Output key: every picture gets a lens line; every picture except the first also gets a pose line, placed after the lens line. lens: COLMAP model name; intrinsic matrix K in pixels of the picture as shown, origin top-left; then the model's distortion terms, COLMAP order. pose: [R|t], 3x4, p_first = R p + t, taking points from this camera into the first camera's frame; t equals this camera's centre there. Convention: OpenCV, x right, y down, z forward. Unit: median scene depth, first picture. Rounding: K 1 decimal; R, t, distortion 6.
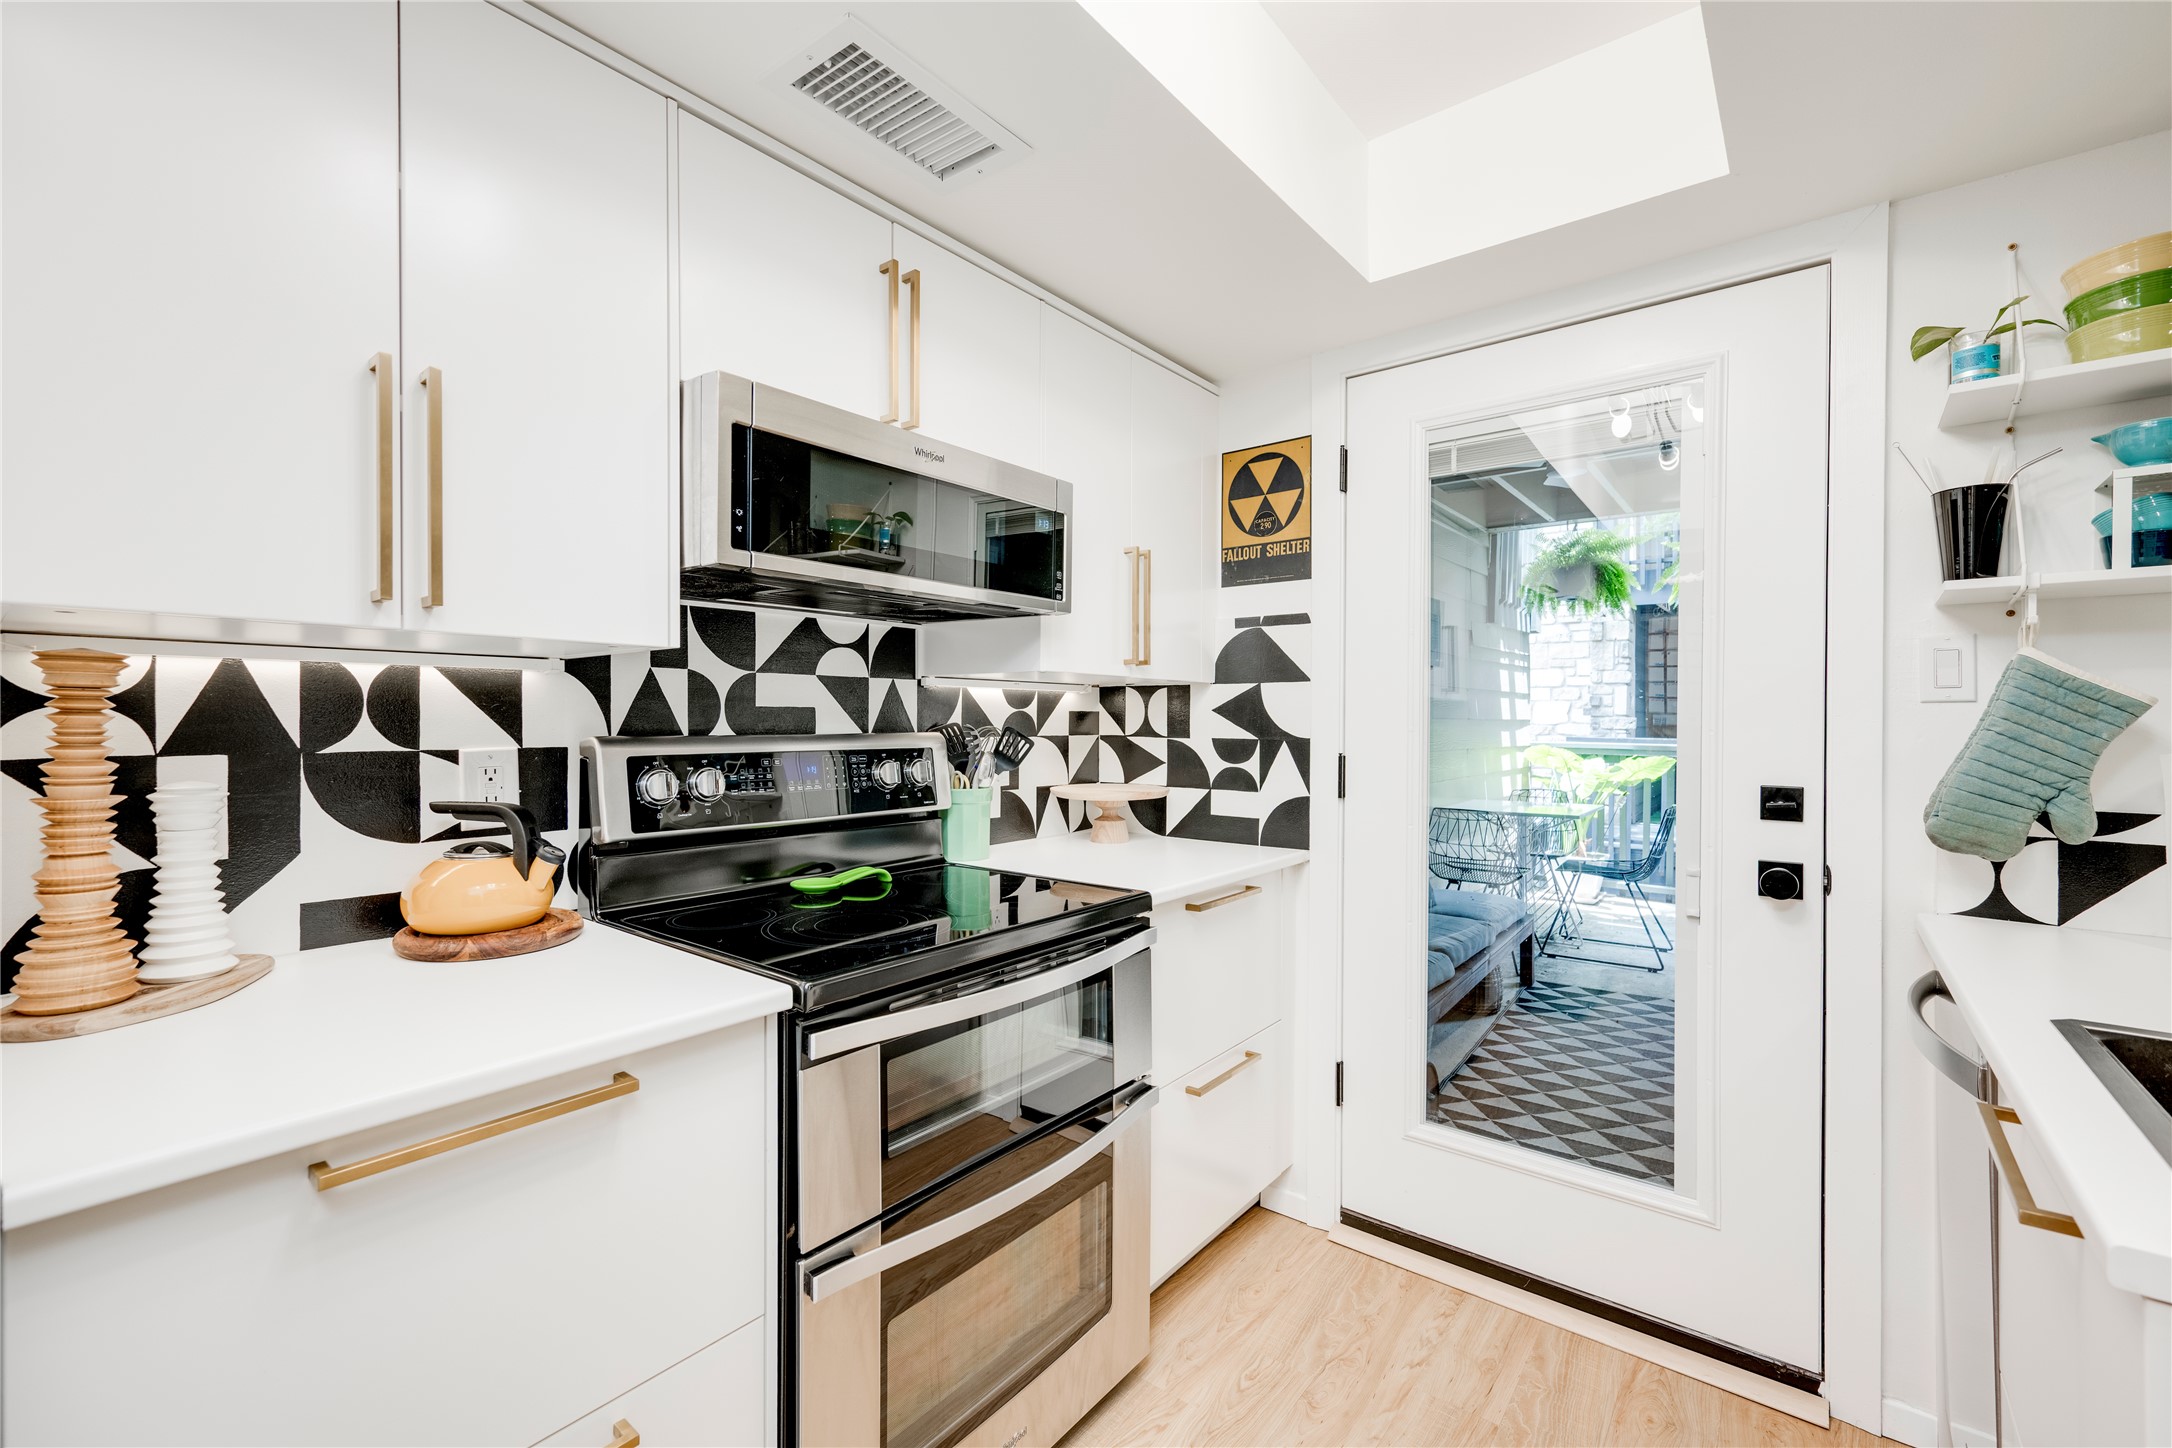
lens RADIAL K [[961.7, 0, 1086.0], [0, 961.7, 724.0], [0, 0, 1]] dist [0.007937, 0.000095]
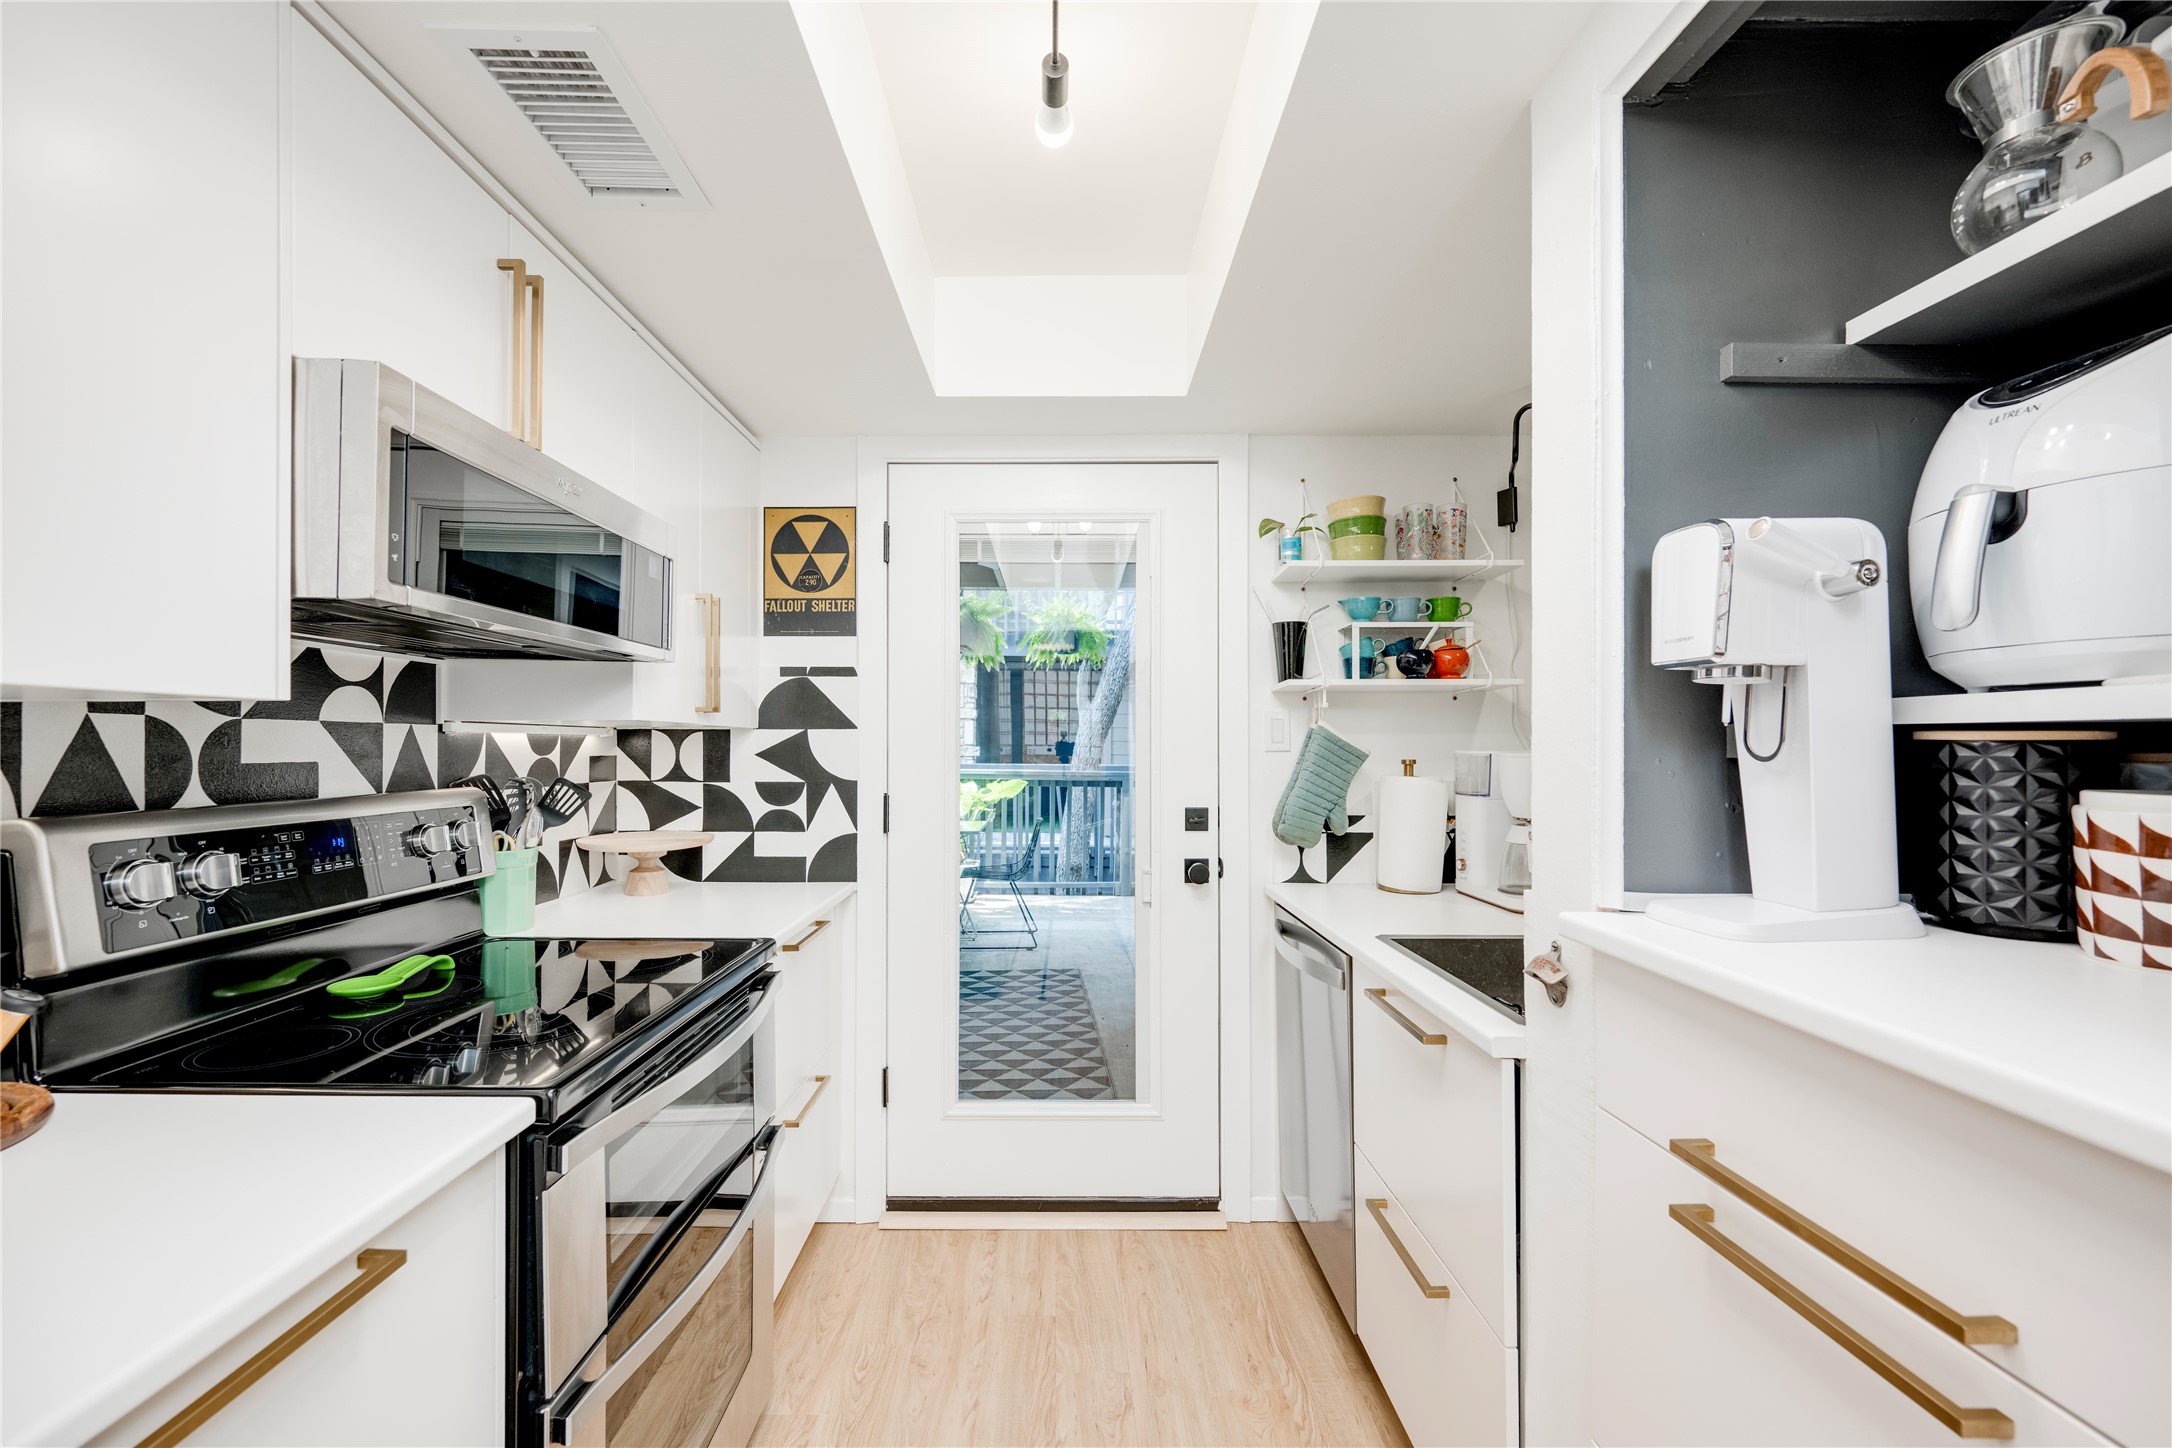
lens RADIAL K [[932.2, 0, 1082.6], [0, 932.2, 730.7], [0, 0, 1]] dist [-0.000943, -0.000788]
pose [[0.763129, 0.006549, 0.646213, -0.262170], [0.003216, 0.999898, -0.013931, -0.026639], [-0.646238, 0.012709, 0.763030, 0.015048]]
